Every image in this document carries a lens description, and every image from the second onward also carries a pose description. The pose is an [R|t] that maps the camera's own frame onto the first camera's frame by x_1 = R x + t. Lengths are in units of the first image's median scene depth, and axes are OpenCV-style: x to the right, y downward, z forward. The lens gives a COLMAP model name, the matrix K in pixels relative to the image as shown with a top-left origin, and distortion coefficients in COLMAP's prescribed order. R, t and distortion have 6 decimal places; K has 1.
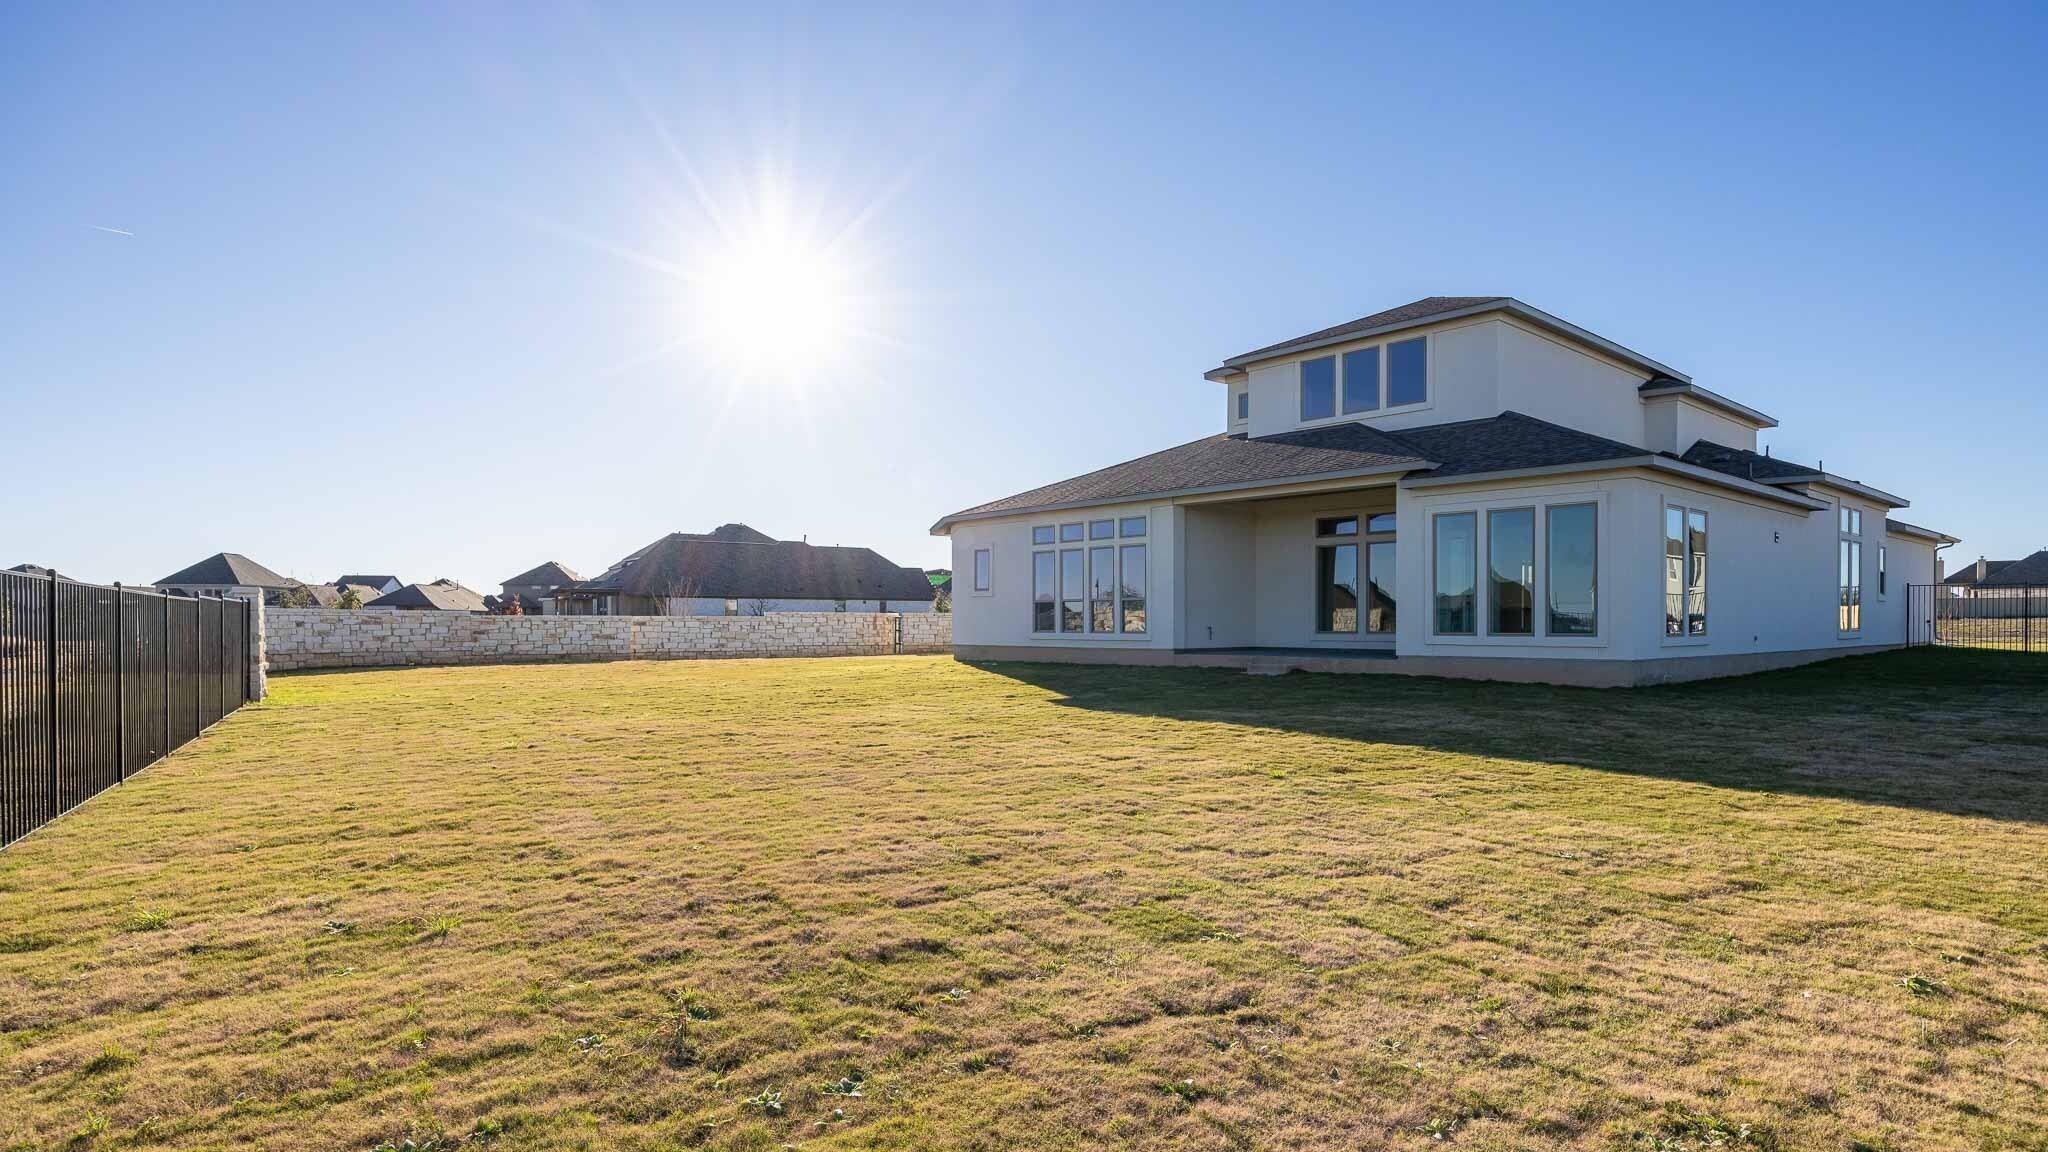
lens RADIAL K [[1091.9, 0, 1024.0], [0, 1091.9, 576.0], [0, 0, 1]] dist [-0.000895, -0.000067]
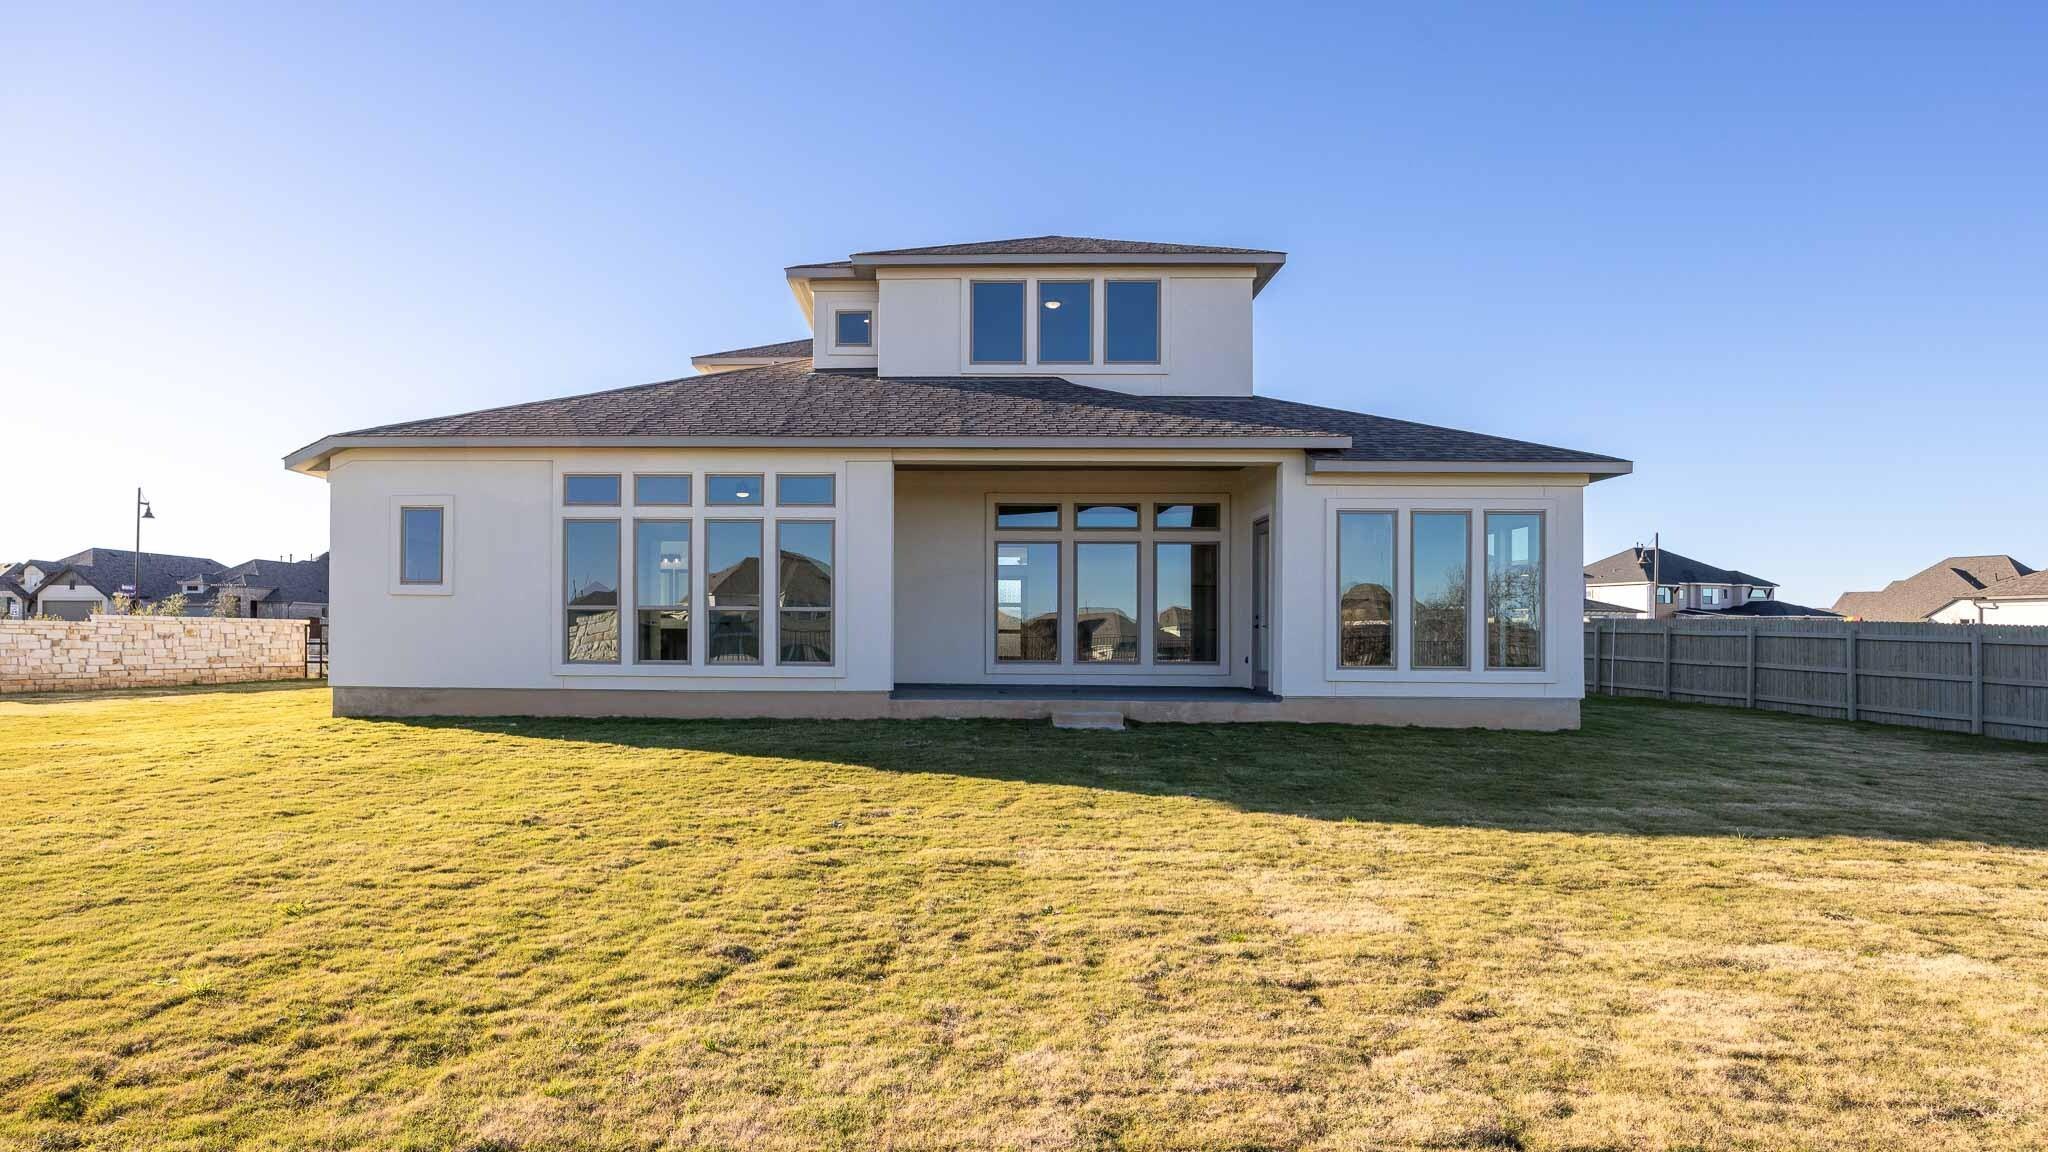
lens RADIAL K [[1293.2, 0, 1024.0], [0, 1293.2, 576.0], [0, 0, 1]] dist [0.003017, 0.000337]
pose [[0.706837, 0.047445, 0.705783, -0.330889], [-0.039673, 0.998837, -0.027412, 0.018374], [-0.706263, -0.008625, 0.707897, 0.412878]]
